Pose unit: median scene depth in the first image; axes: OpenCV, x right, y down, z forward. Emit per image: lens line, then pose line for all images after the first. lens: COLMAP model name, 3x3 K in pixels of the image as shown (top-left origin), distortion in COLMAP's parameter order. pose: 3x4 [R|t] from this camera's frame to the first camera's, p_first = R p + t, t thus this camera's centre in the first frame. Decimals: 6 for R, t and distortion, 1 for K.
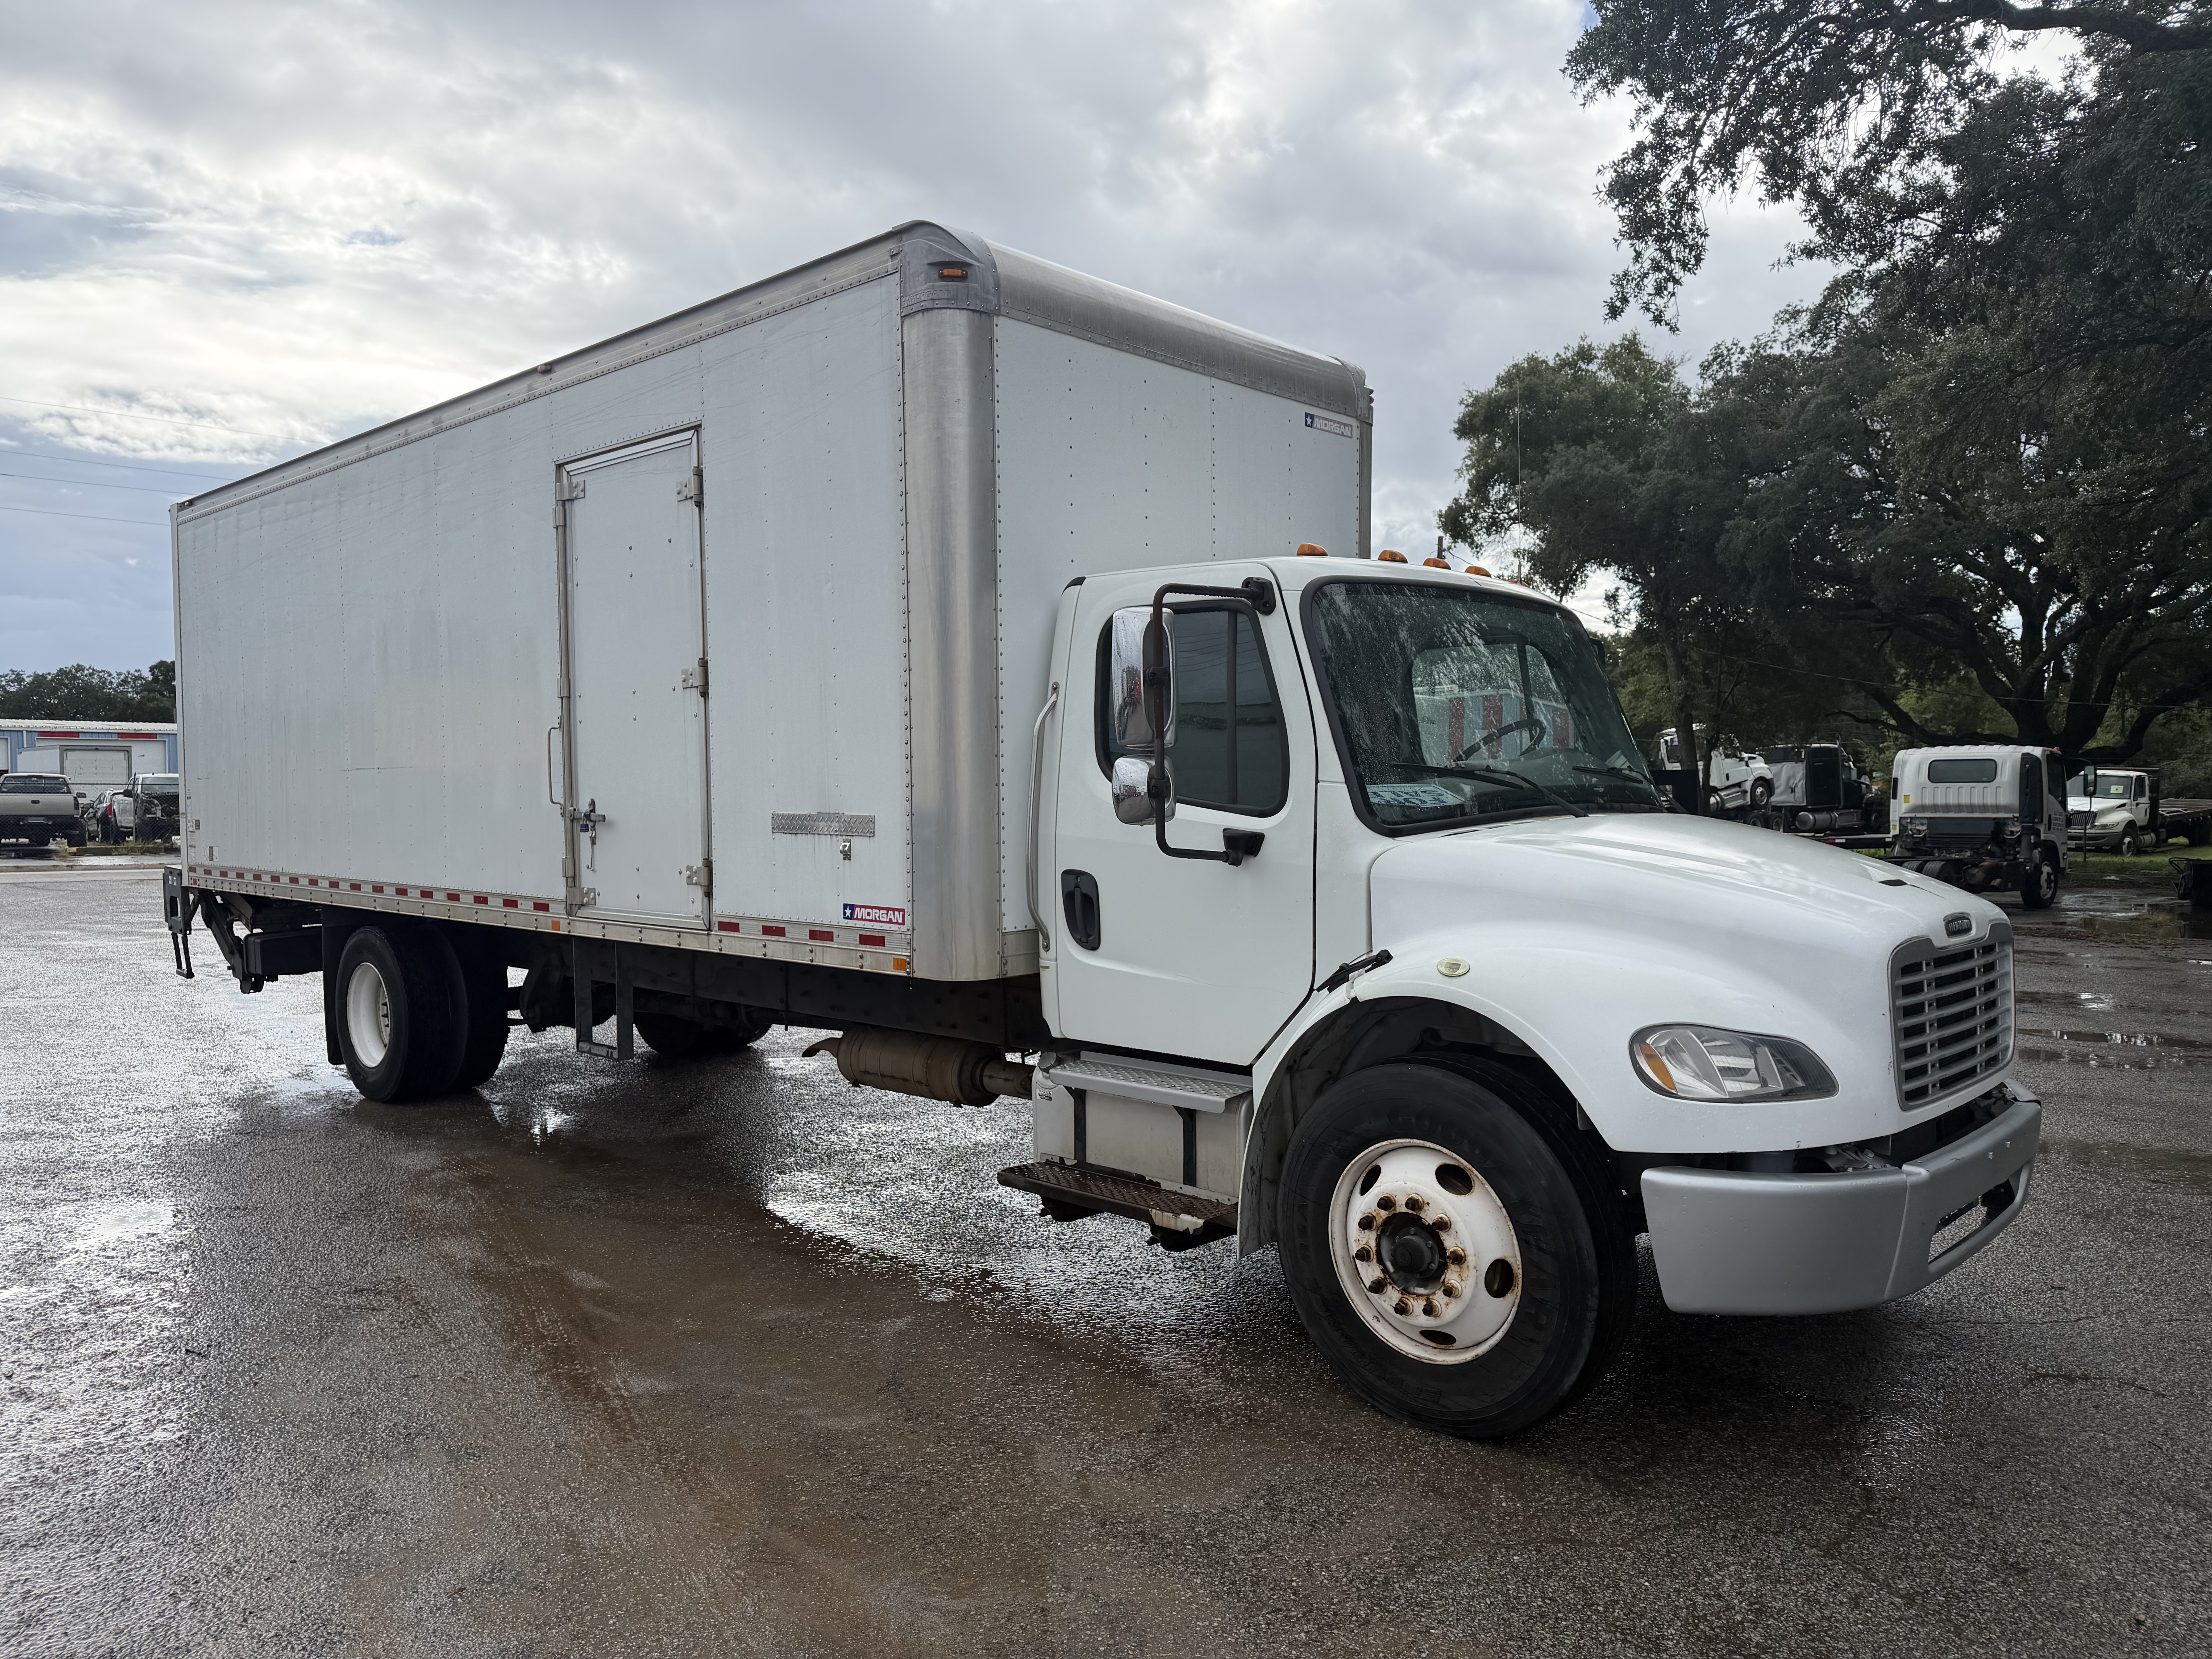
lens RADIAL K [[1562.6, 0, 1106.0], [0, 1562.6, 829.5], [0, 0, 1]] dist [0.050284, -0.003403]
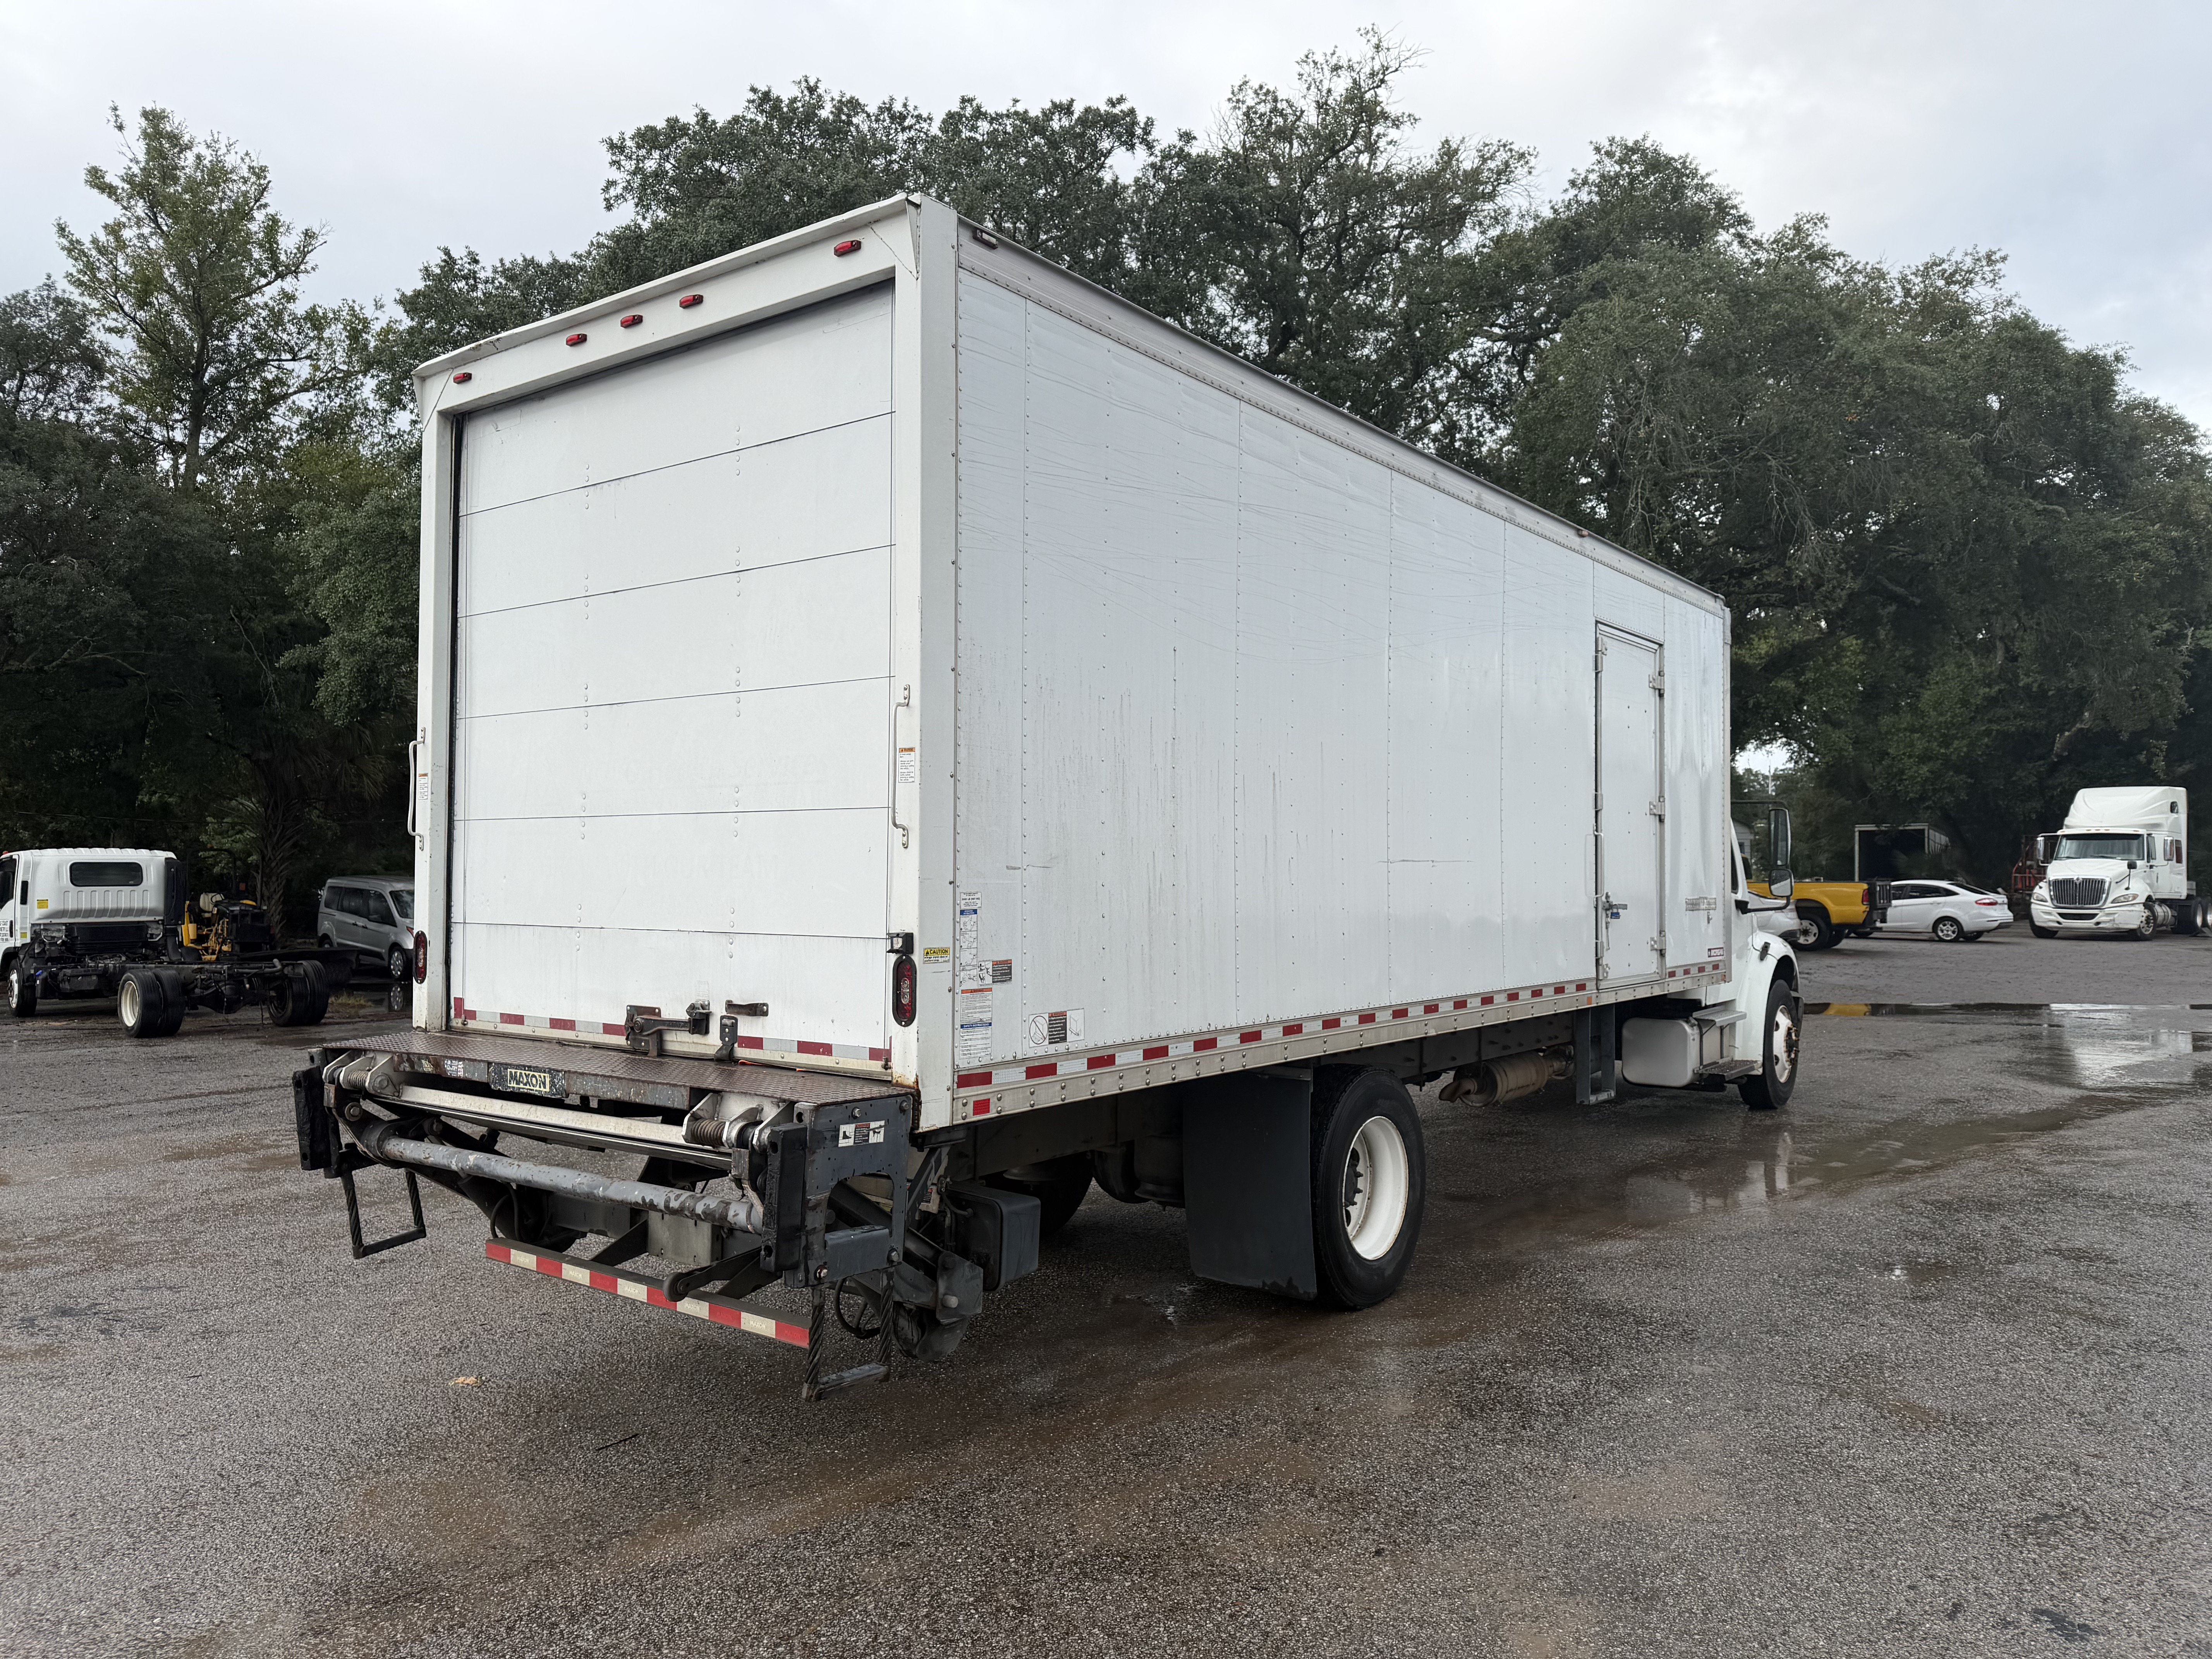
lens RADIAL K [[1557.0, 0, 1106.0], [0, 1557.0, 829.5], [0, 0, 1]] dist [0.053175, -0.074357]
pose [[-0.080068, 0.035912, 0.996142, -1.019797], [0.032034, 0.998927, -0.033438, -0.026705], [-0.996275, 0.029233, -0.081132, 0.992968]]
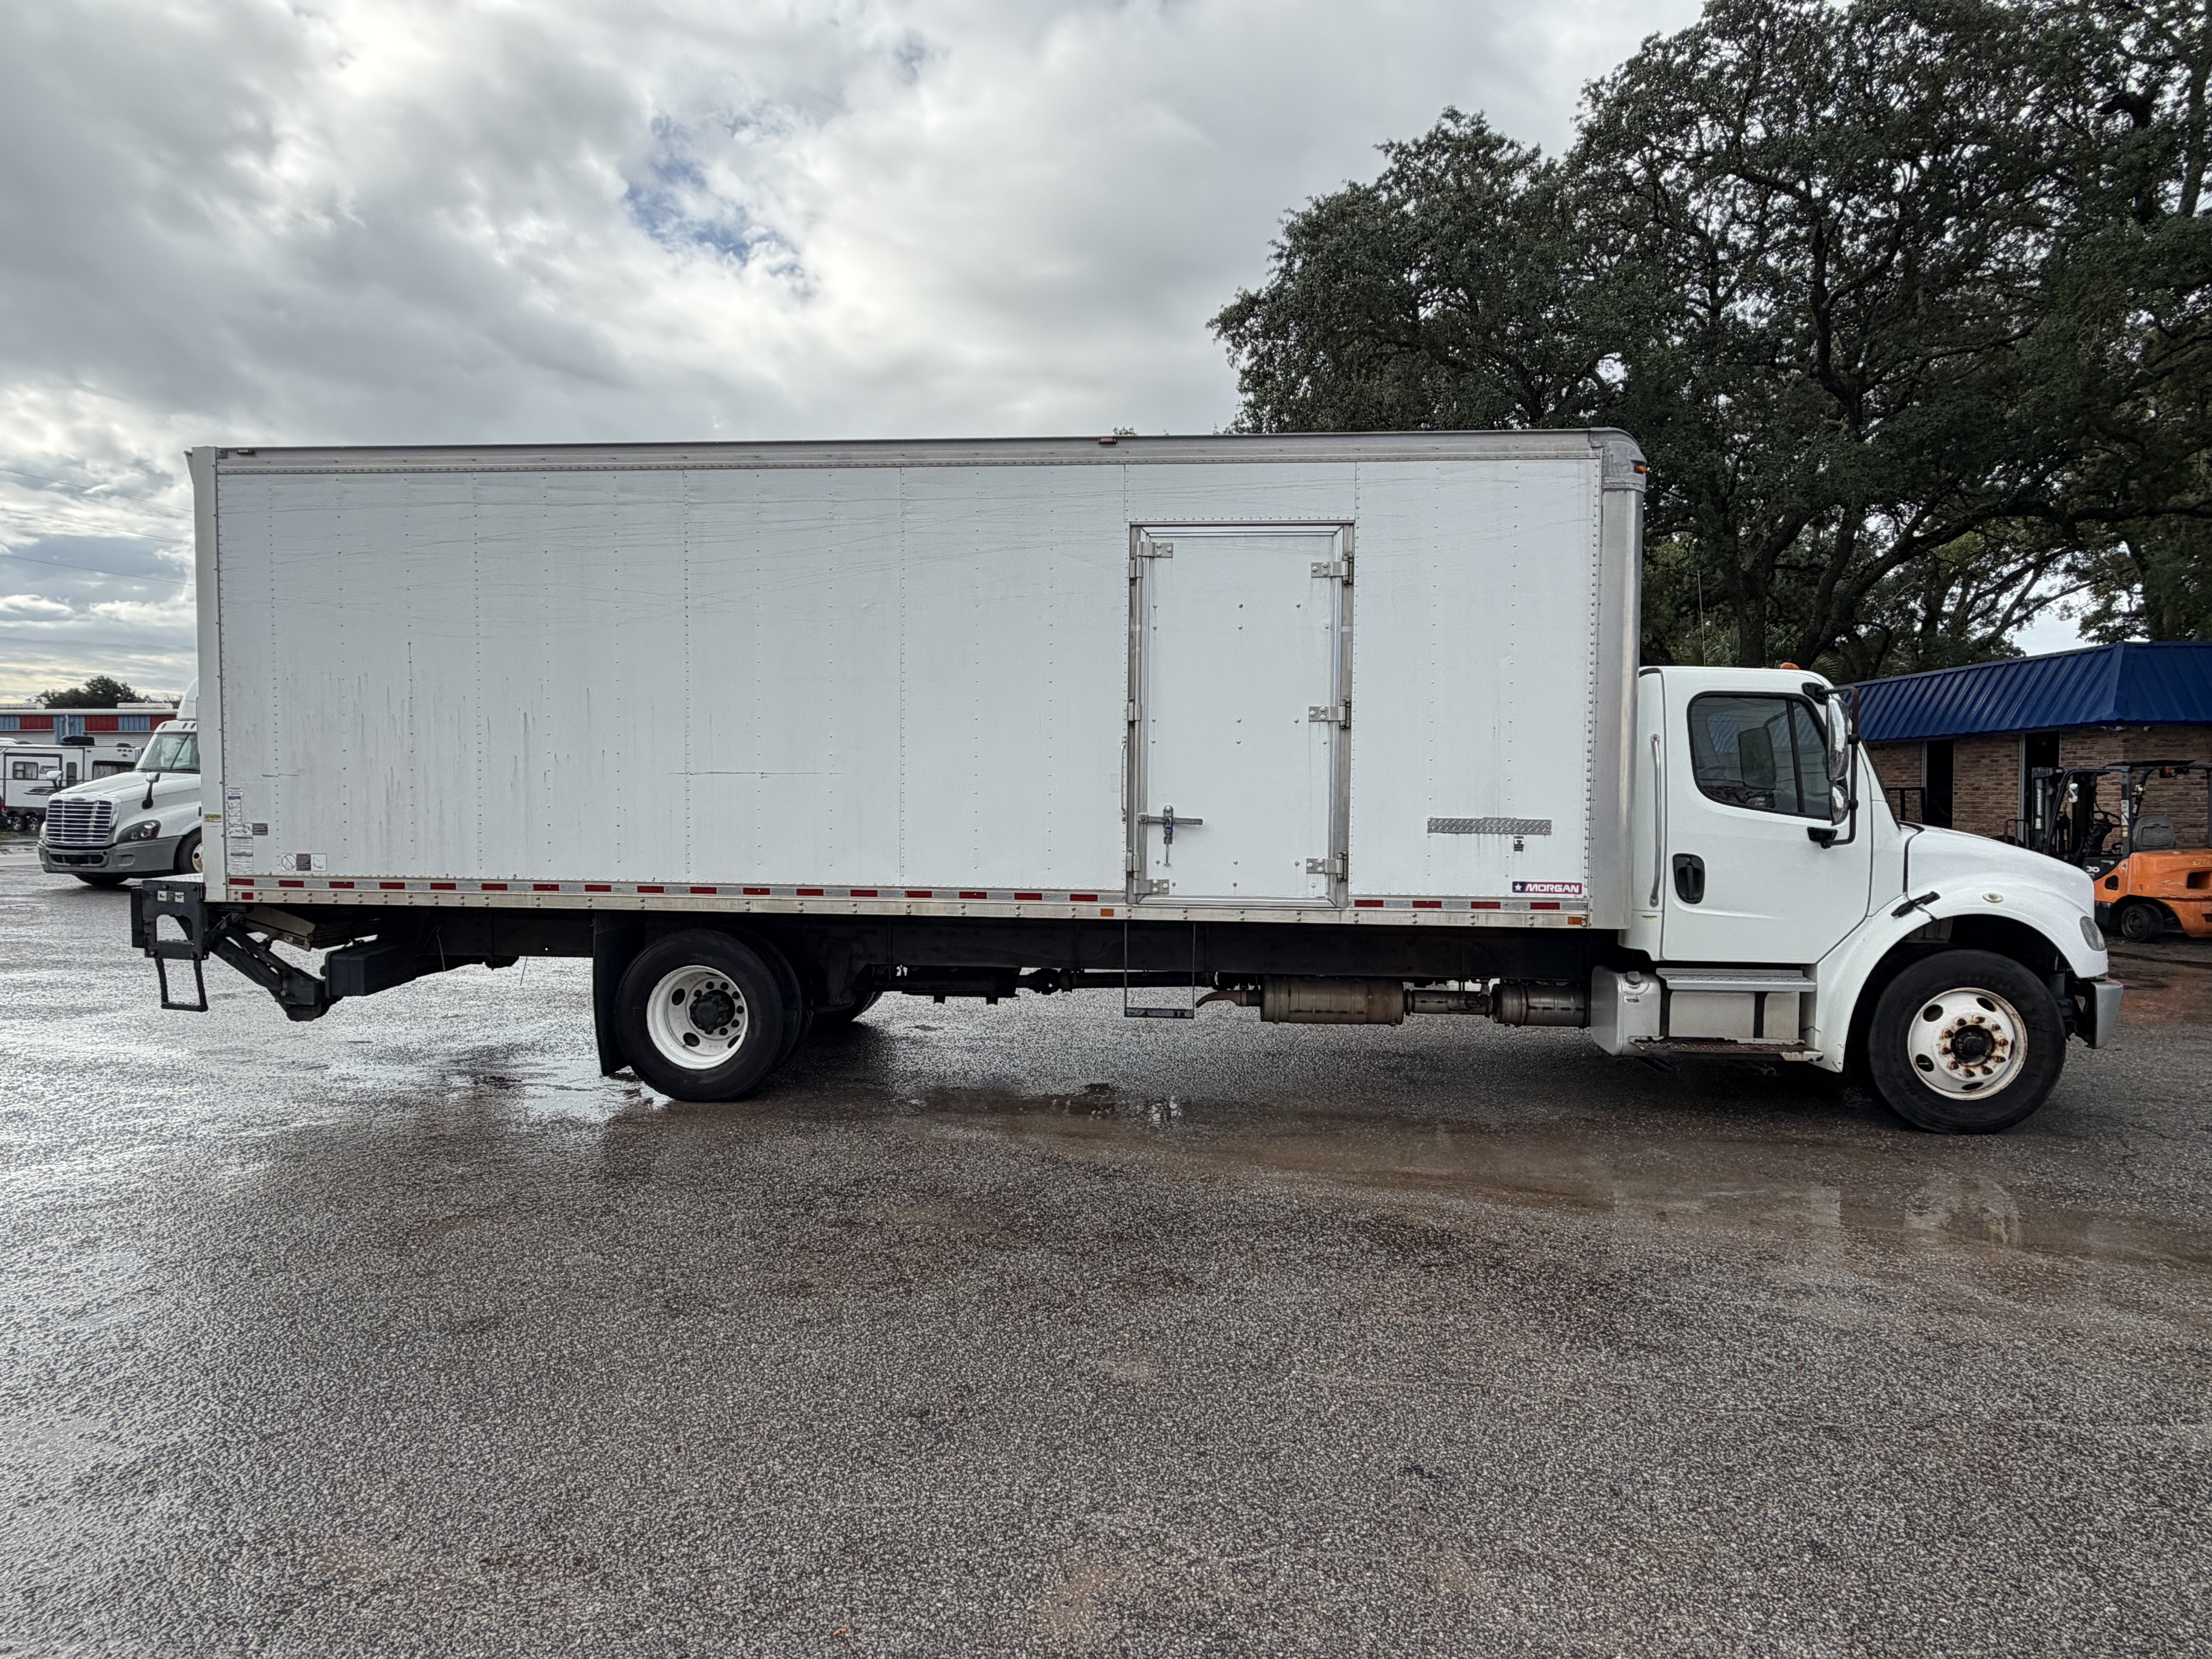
lens RADIAL K [[1225.6, 0, 1049.0], [0, 1225.6, 833.8], [0, 0, 1]] dist [-0.022107, -0.000338]
pose [[0.789136, -0.009457, 0.614145, -0.651228], [0.004070, 0.999940, 0.010168, -0.005224], [-0.614204, -0.005525, 0.789128, 0.207938]]
